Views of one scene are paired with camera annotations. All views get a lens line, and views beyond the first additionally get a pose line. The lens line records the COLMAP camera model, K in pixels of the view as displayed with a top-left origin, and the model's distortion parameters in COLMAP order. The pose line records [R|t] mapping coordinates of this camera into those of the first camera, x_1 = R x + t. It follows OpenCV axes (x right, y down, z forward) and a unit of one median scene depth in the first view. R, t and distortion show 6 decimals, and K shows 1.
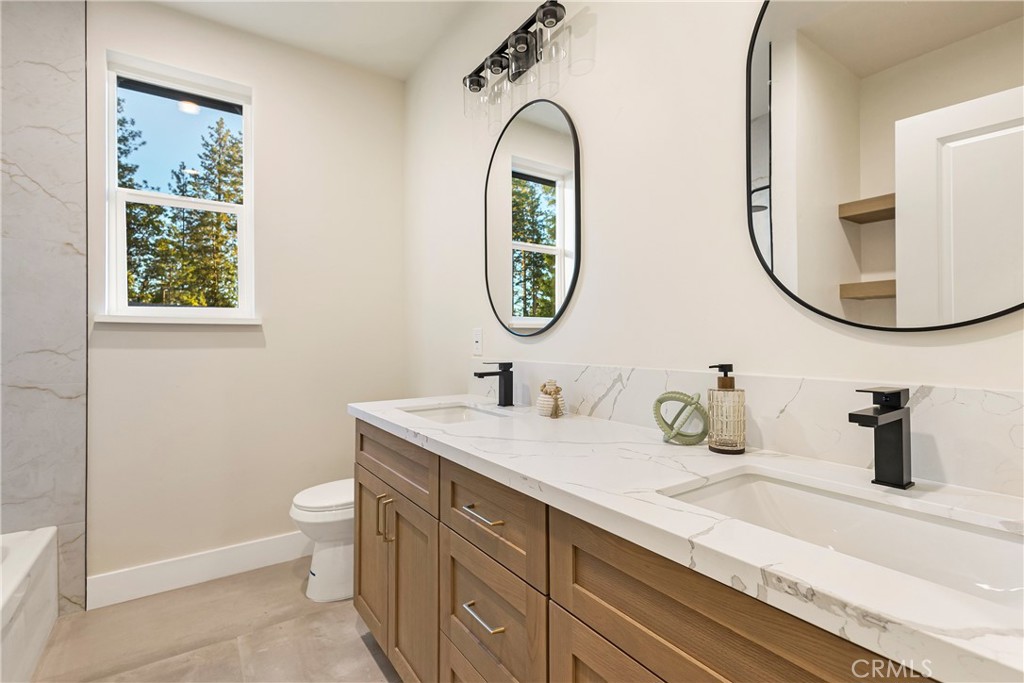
lens RADIAL K [[473.6, 0, 511.8], [0, 473.6, 332.0], [0, 0, 1]] dist [-0.000617, -0.000665]
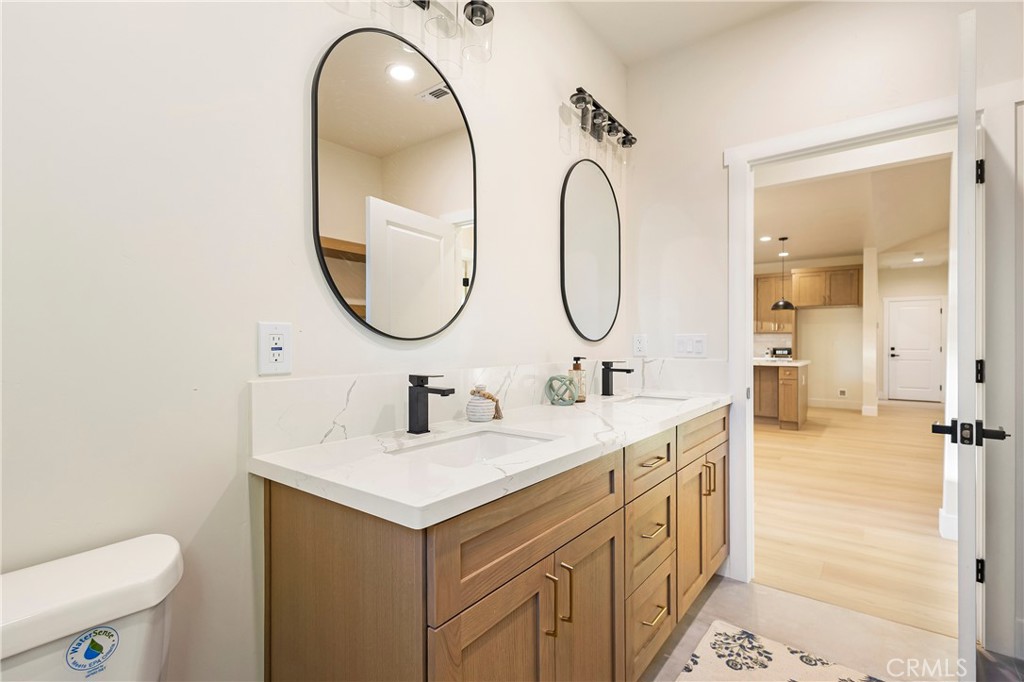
lens RADIAL K [[473.6, 0, 515.8], [0, 473.6, 349.9], [0, 0, 1]] dist [-0.000617, -0.000665]
pose [[-0.312755, -0.008529, 0.949795, -0.985391], [-0.011402, 0.999921, 0.005225, 0.023993], [-0.949765, -0.009196, -0.312828, 1.380682]]
